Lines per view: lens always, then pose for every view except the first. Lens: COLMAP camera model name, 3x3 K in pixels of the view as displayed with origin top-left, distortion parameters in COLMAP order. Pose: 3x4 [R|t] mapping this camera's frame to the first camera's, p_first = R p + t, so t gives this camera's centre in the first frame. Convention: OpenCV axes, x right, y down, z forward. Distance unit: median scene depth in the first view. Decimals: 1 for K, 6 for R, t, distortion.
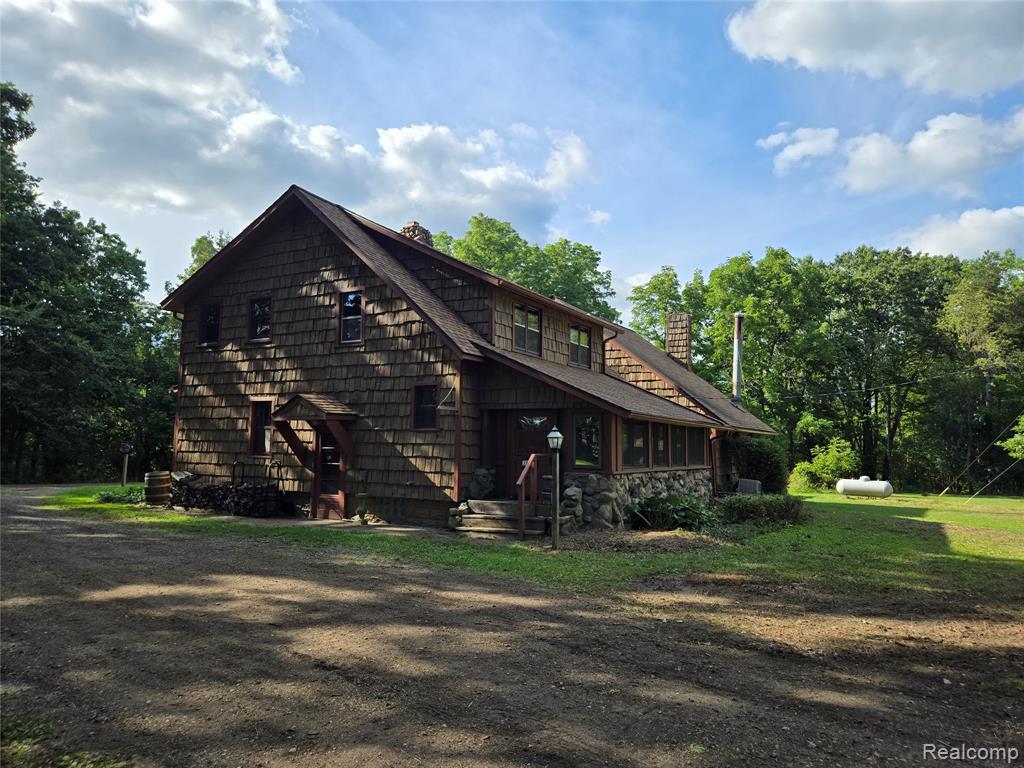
lens RADIAL K [[696.4, 0, 512.0], [0, 696.4, 384.0], [0, 0, 1]] dist [0.036196, -0.001157]
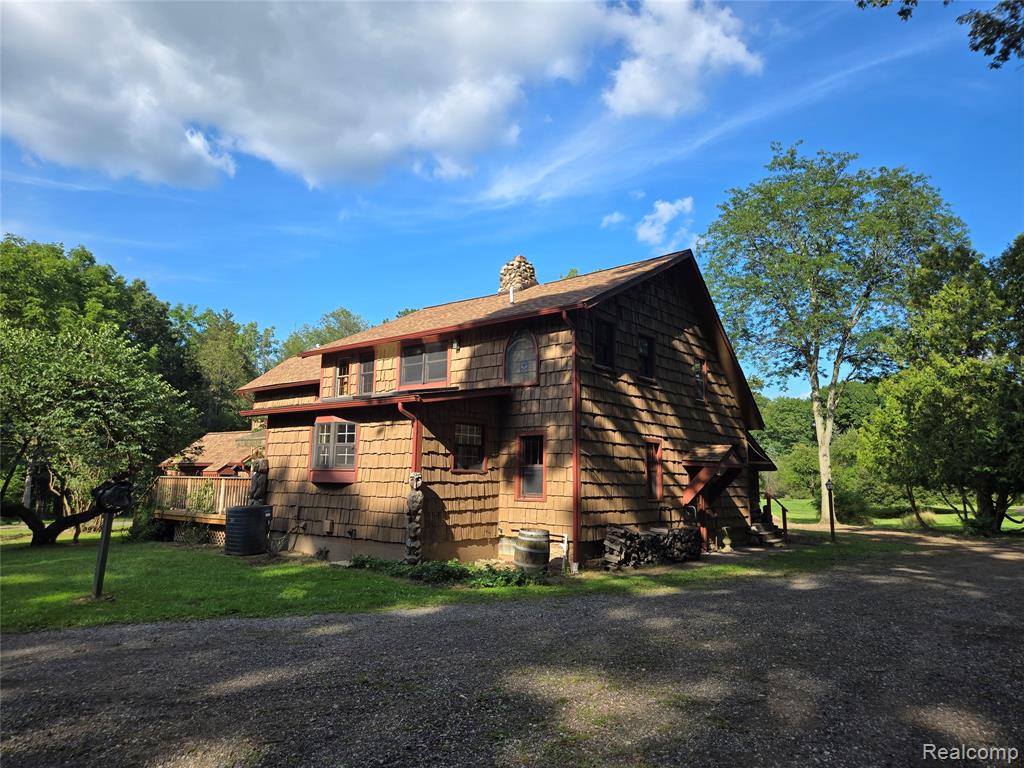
lens RADIAL K [[696.4, 0, 512.0], [0, 696.4, 384.0], [0, 0, 1]] dist [0.036196, -0.001157]
pose [[0.182622, 0.128112, 0.974801, -1.308483], [-0.101029, 0.988671, -0.111008, 0.069110], [-0.977979, -0.078210, 0.193496, 0.976866]]
